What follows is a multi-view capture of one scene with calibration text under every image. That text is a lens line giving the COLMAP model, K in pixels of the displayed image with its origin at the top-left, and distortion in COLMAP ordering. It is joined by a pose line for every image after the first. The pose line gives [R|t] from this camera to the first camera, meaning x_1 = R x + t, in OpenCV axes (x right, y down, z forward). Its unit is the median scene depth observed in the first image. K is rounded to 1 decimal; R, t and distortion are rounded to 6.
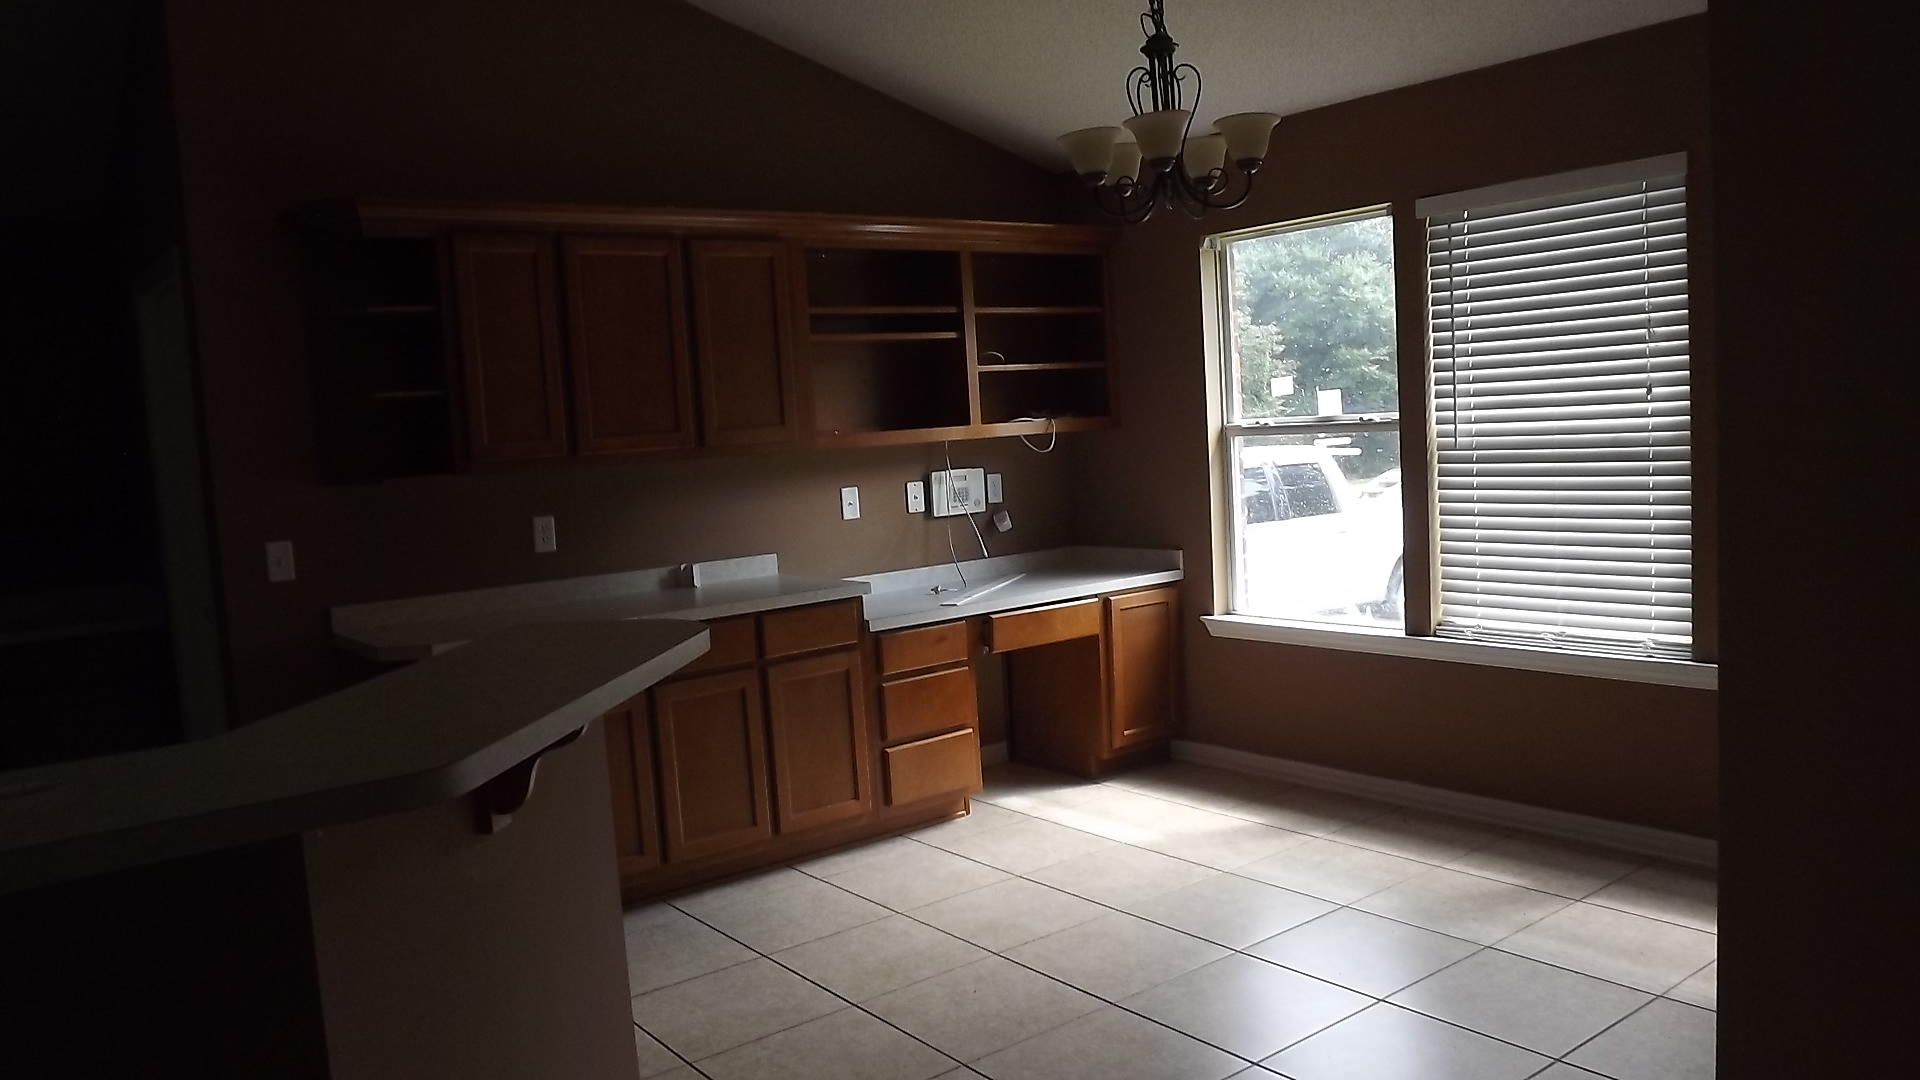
lens RADIAL K [[1395.9, 0, 953.6], [0, 1395.9, 545.2], [0, 0, 1]] dist [-0.009522, -0.065667]
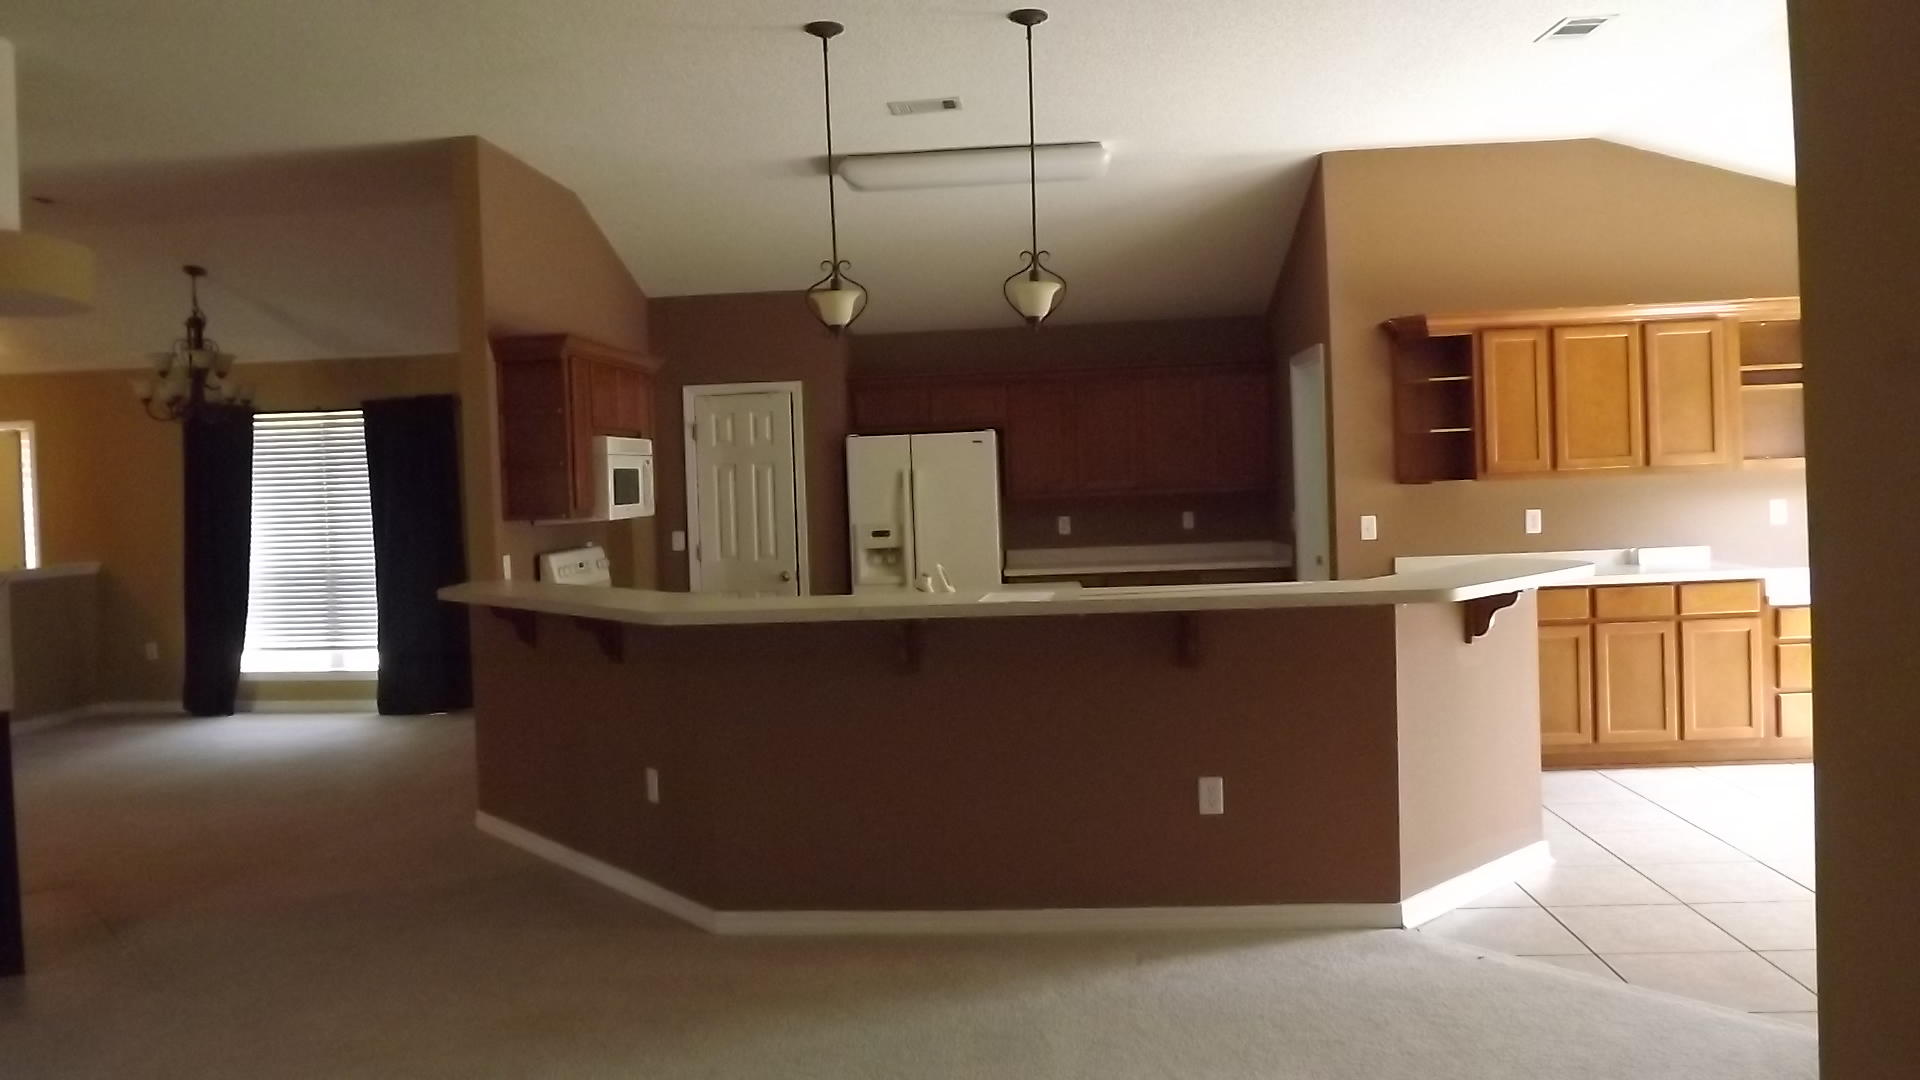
lens RADIAL K [[1395.9, 0, 953.6], [0, 1395.9, 545.2], [0, 0, 1]] dist [-0.009522, -0.065667]
pose [[0.754649, 0.058654, -0.653502, 0.223513], [-0.061908, 0.997918, 0.018077, 0.029975], [0.653202, 0.026815, 0.756709, -0.560226]]
